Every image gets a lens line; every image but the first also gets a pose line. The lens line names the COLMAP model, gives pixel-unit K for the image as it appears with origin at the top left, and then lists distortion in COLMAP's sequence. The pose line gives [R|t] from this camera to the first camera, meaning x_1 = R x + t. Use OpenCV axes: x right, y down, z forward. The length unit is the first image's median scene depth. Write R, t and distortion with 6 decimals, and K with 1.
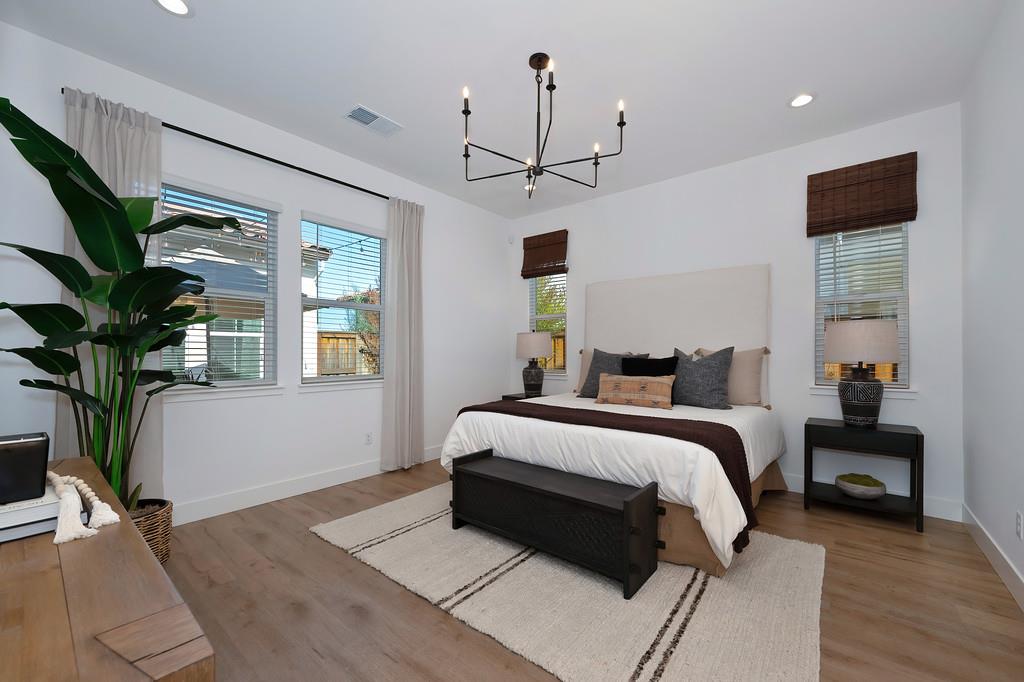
lens RADIAL K [[406.2, 0, 511.6], [0, 406.2, 347.5], [0, 0, 1]] dist [-0.000963, -0.000132]
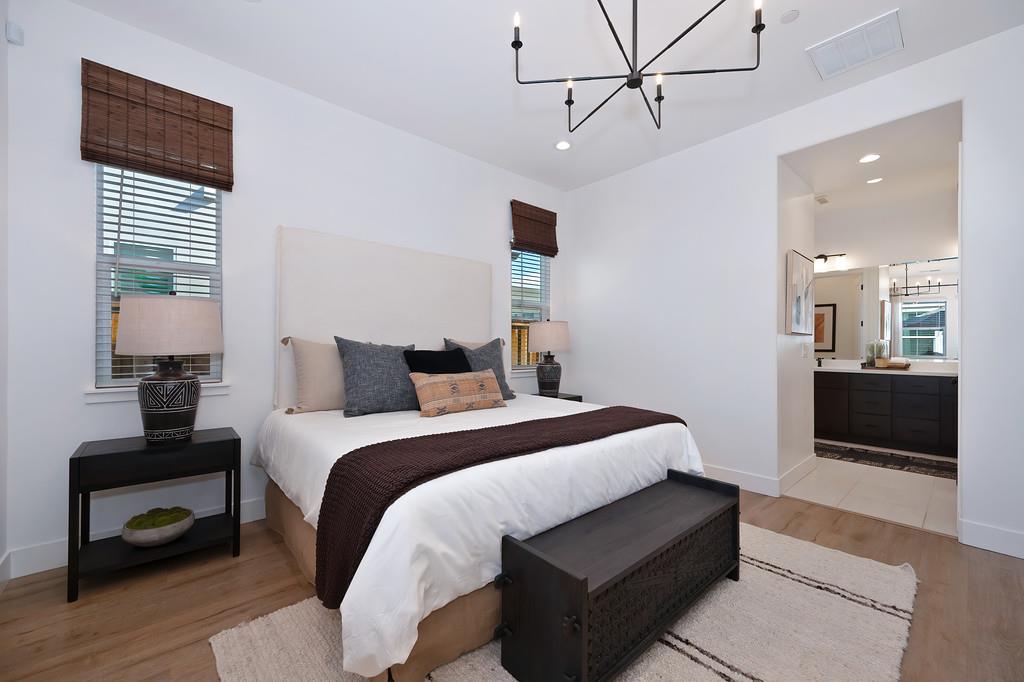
lens RADIAL K [[406.2, 0, 511.6], [0, 406.2, 347.5], [0, 0, 1]] dist [-0.000963, -0.000132]
pose [[0.156968, -0.003825, 0.987596, -0.533467], [-0.015510, 0.999860, 0.006338, 0.016563], [-0.987482, -0.016312, 0.156886, 0.910018]]
